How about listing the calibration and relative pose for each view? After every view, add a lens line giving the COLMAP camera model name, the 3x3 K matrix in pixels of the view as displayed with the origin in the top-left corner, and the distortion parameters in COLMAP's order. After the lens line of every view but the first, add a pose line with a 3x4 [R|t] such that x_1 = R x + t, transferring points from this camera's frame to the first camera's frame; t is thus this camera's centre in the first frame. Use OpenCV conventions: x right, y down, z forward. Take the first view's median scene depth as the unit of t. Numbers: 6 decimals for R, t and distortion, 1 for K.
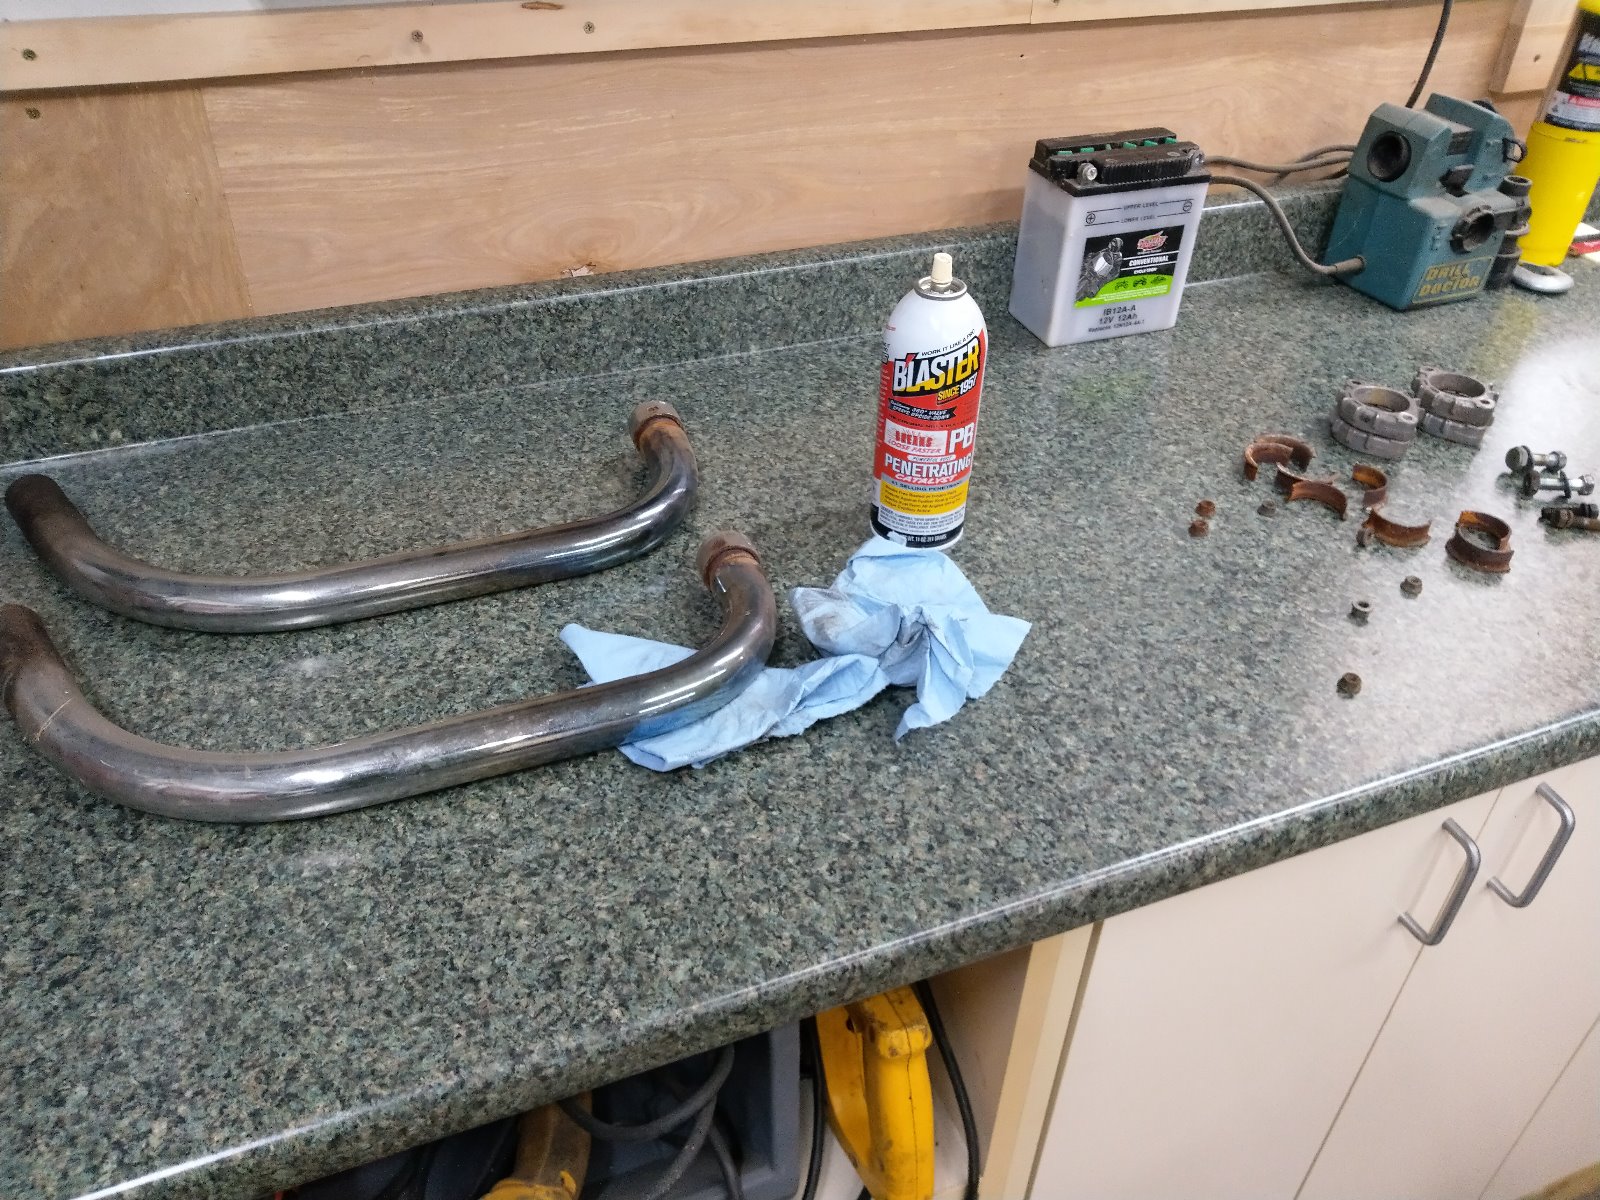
lens RADIAL K [[1256.1, 0, 793.1], [0, 1256.1, 597.1], [0, 0, 1]] dist [0.014783, -0.019333]
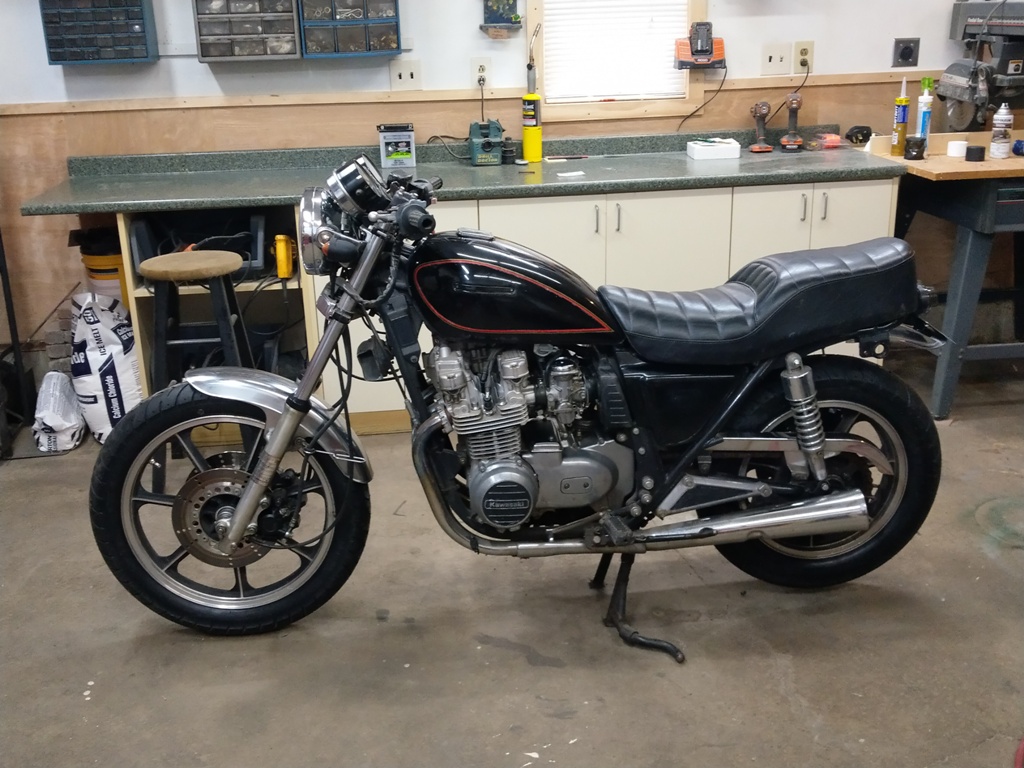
lens RADIAL K [[1045.1, 0, 510.6], [0, 1045.1, 380.5], [0, 0, 1]] dist [0.041405, 0.000000]
pose [[0.961115, 0.043544, -0.272695, 2.262996], [-0.121784, 0.953111, -0.277036, 1.994435], [0.247845, 0.299473, 0.921352, -2.770847]]
